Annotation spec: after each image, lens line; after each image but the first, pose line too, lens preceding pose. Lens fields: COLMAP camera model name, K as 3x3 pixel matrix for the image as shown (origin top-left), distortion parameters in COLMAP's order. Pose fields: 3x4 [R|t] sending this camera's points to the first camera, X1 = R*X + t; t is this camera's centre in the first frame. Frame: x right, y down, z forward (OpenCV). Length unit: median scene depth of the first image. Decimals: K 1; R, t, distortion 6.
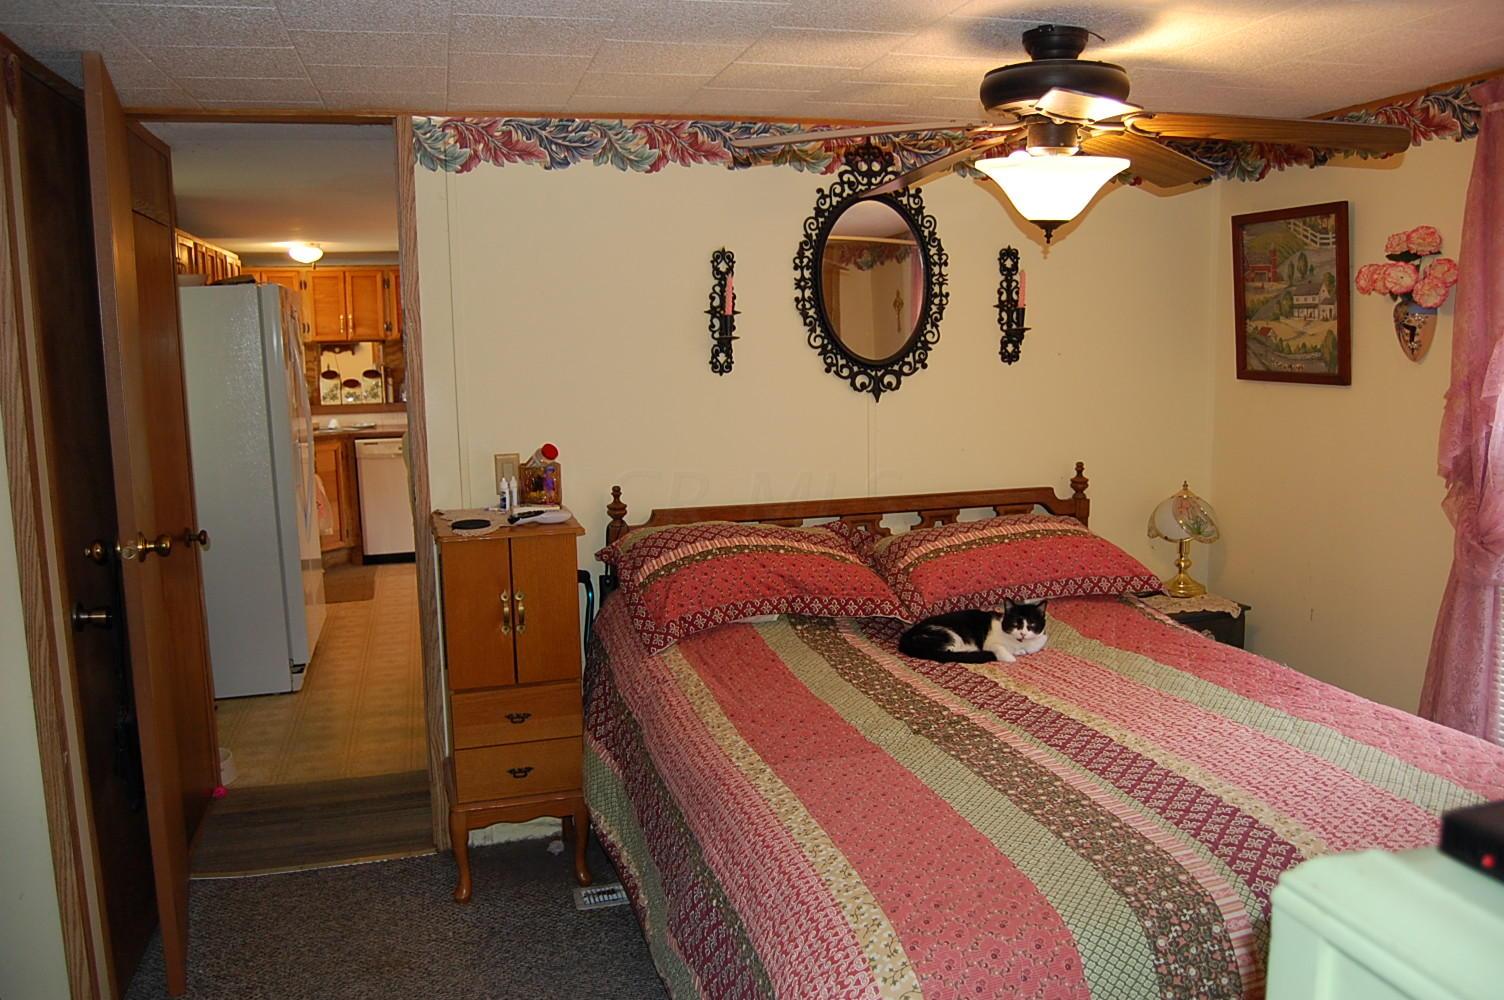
lens RADIAL K [[1180.8, 0, 751.3], [0, 1180.8, 508.4], [0, 0, 1]] dist [-0.096366, 0.041104]
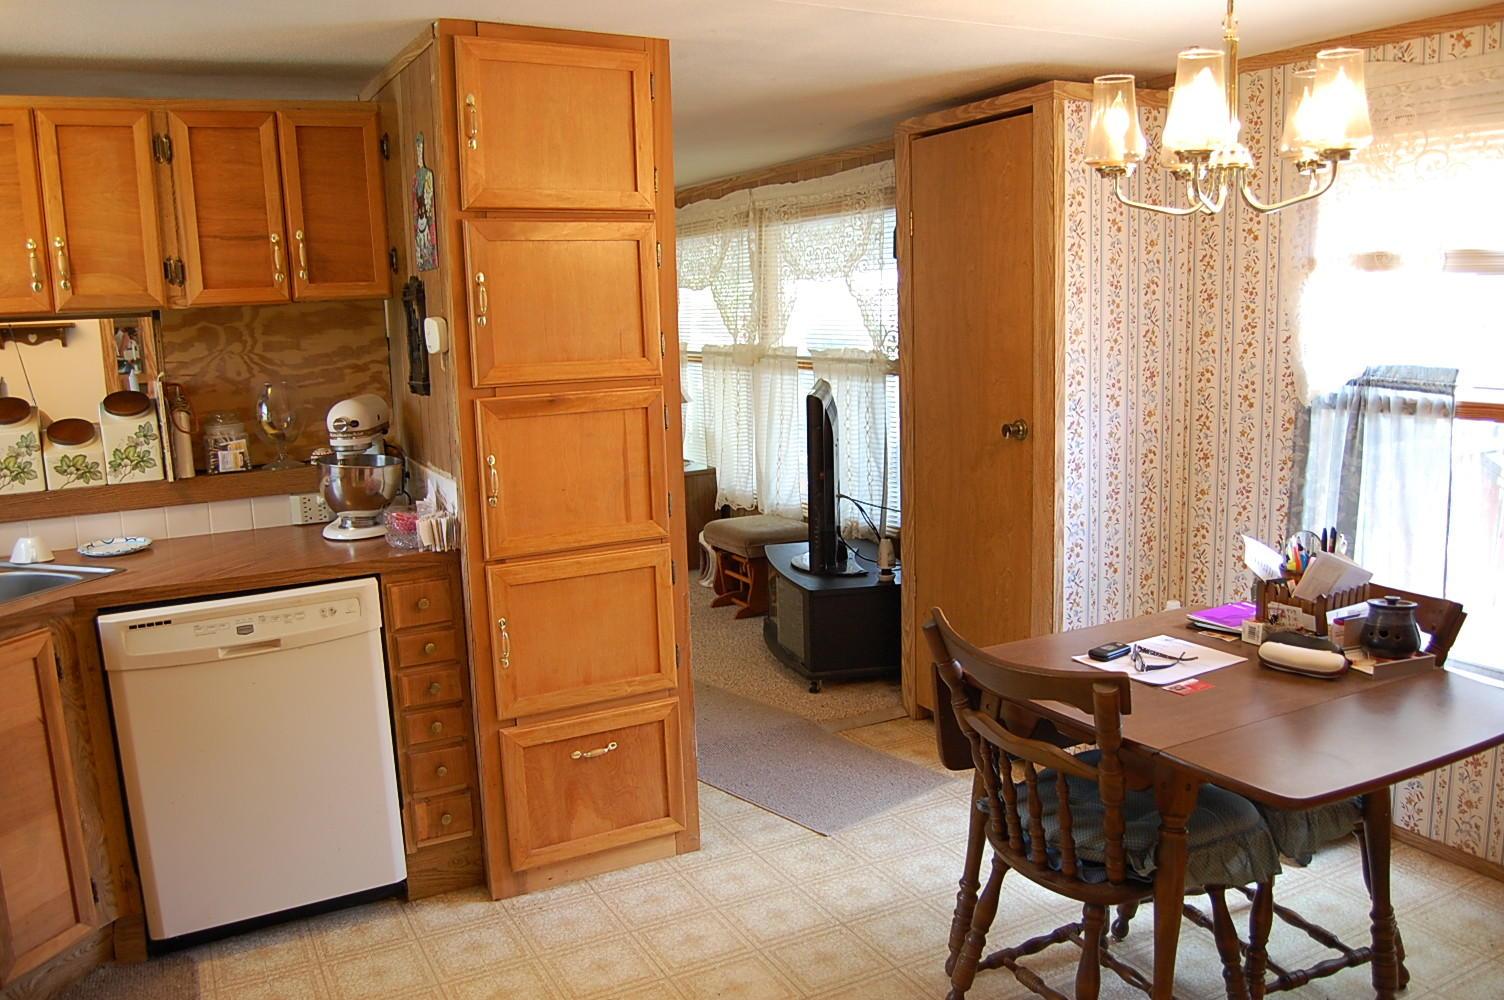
lens RADIAL K [[1180.8, 0, 751.3], [0, 1180.8, 508.4], [0, 0, 1]] dist [-0.096366, 0.041104]
pose [[0.976039, -0.050312, 0.211701, -0.218515], [0.044815, 0.998524, 0.030687, -0.087099], [-0.212932, -0.020464, 0.976853, 0.622427]]
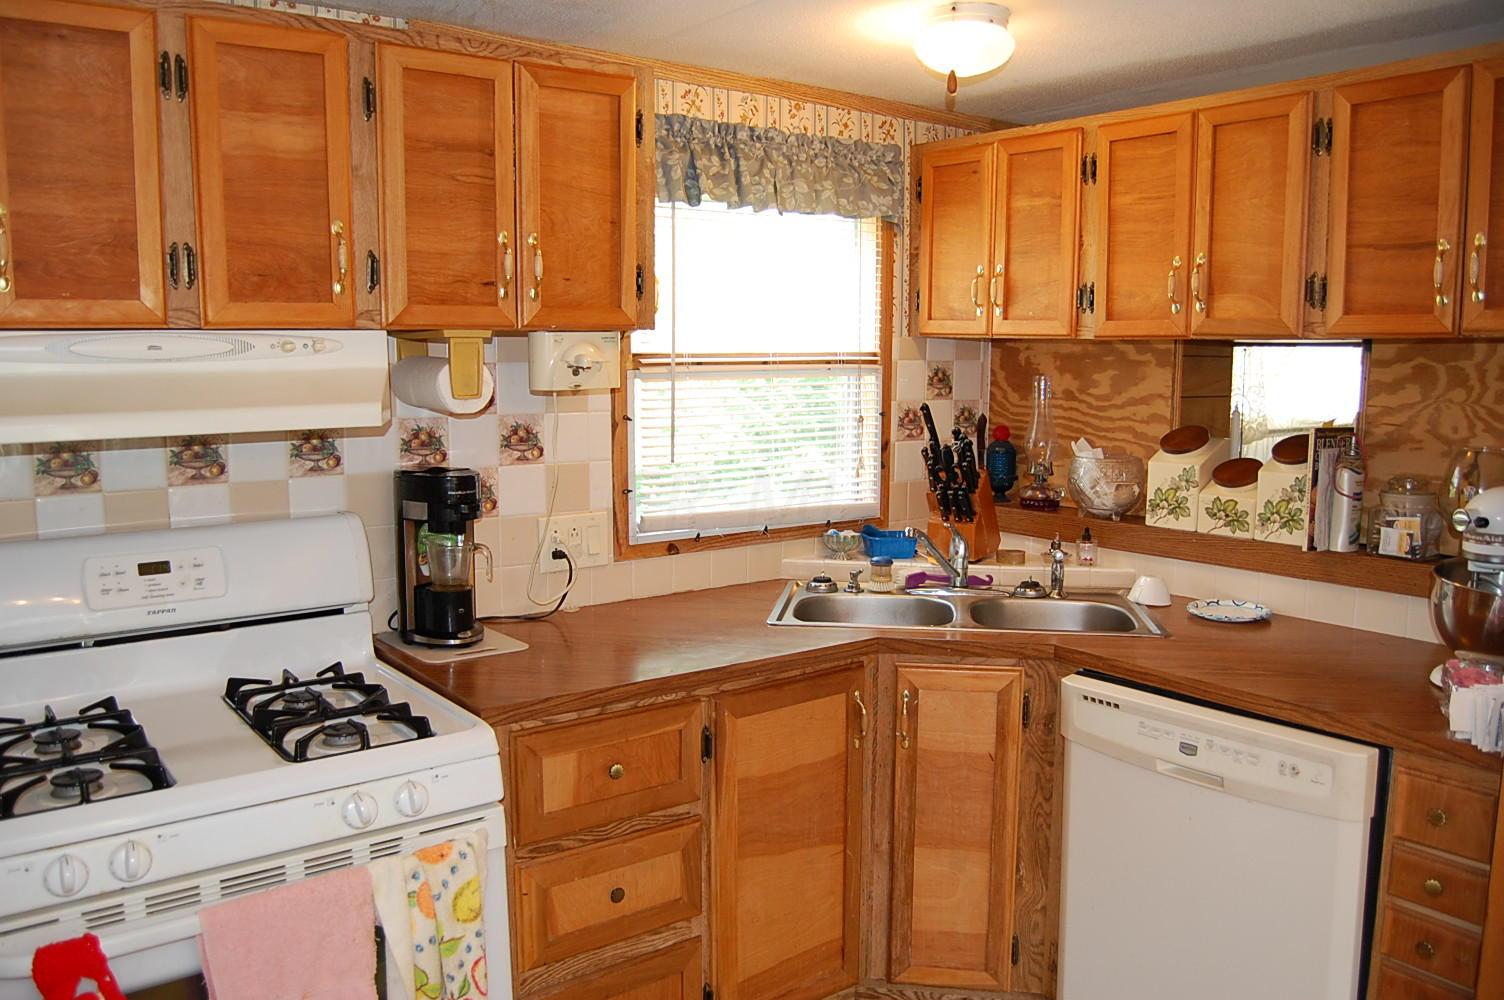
lens RADIAL K [[1180.8, 0, 751.3], [0, 1180.8, 508.4], [0, 0, 1]] dist [-0.096366, 0.041104]
pose [[0.372305, 0.140612, -0.917397, -0.099972], [-0.140451, 0.985609, 0.094068, -0.111895], [0.917422, 0.093828, 0.386696, 0.777070]]
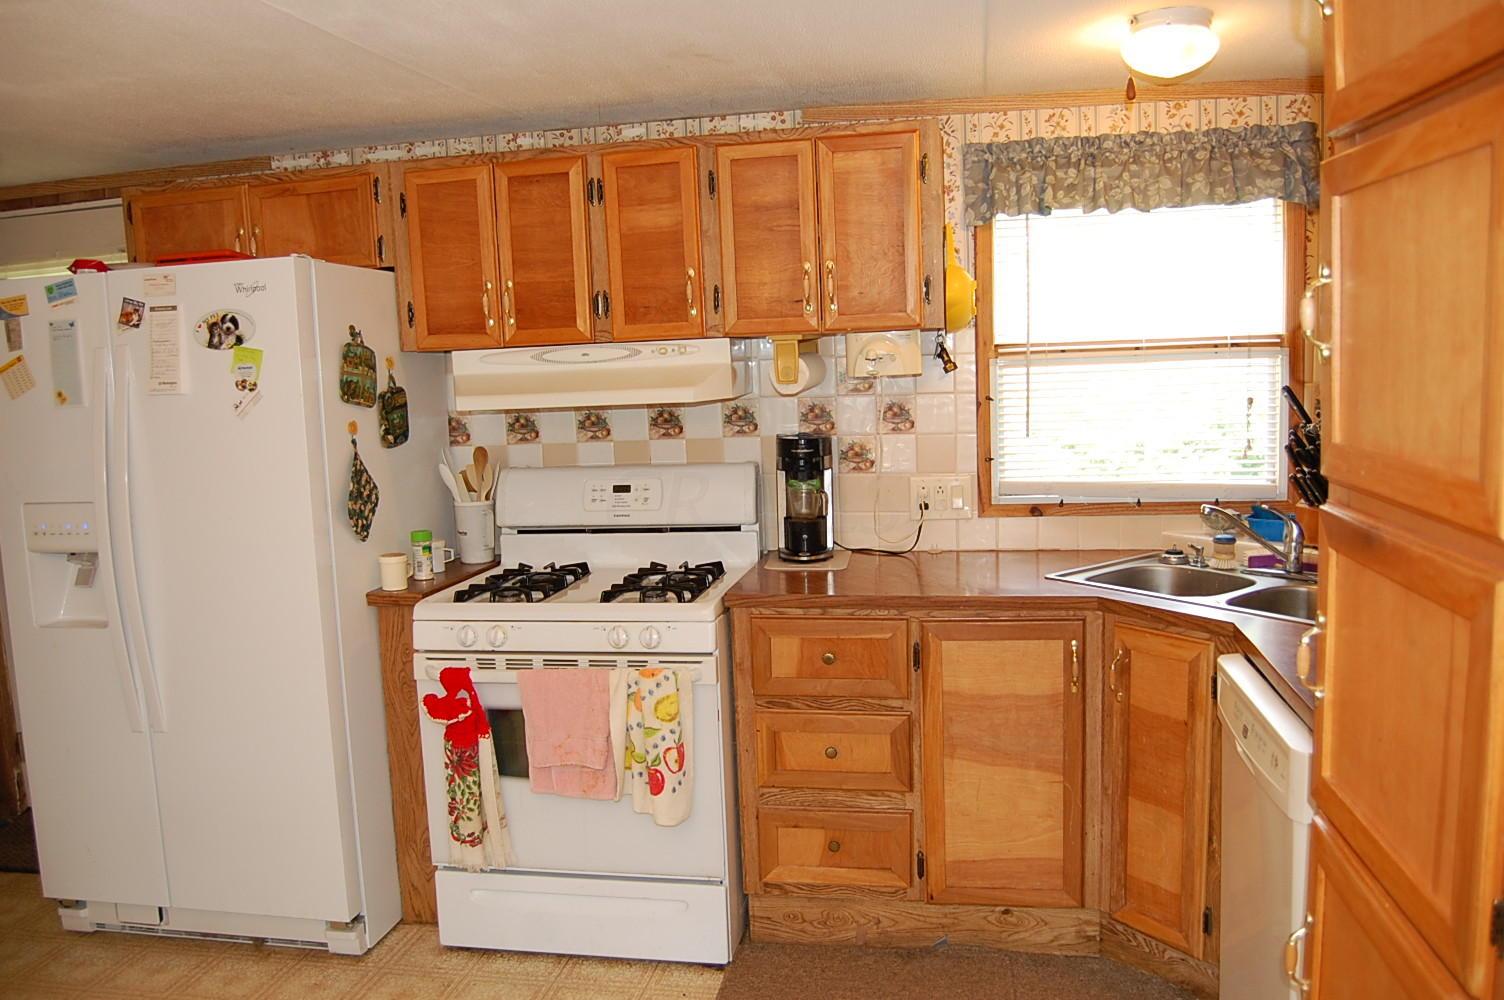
lens RADIAL K [[1180.8, 0, 751.3], [0, 1180.8, 508.4], [0, 0, 1]] dist [-0.096366, 0.041104]
pose [[-0.434070, 0.152761, -0.887833, -0.021973], [-0.082286, 0.974676, 0.207934, -0.142386], [0.897113, 0.163314, -0.410507, 0.979491]]
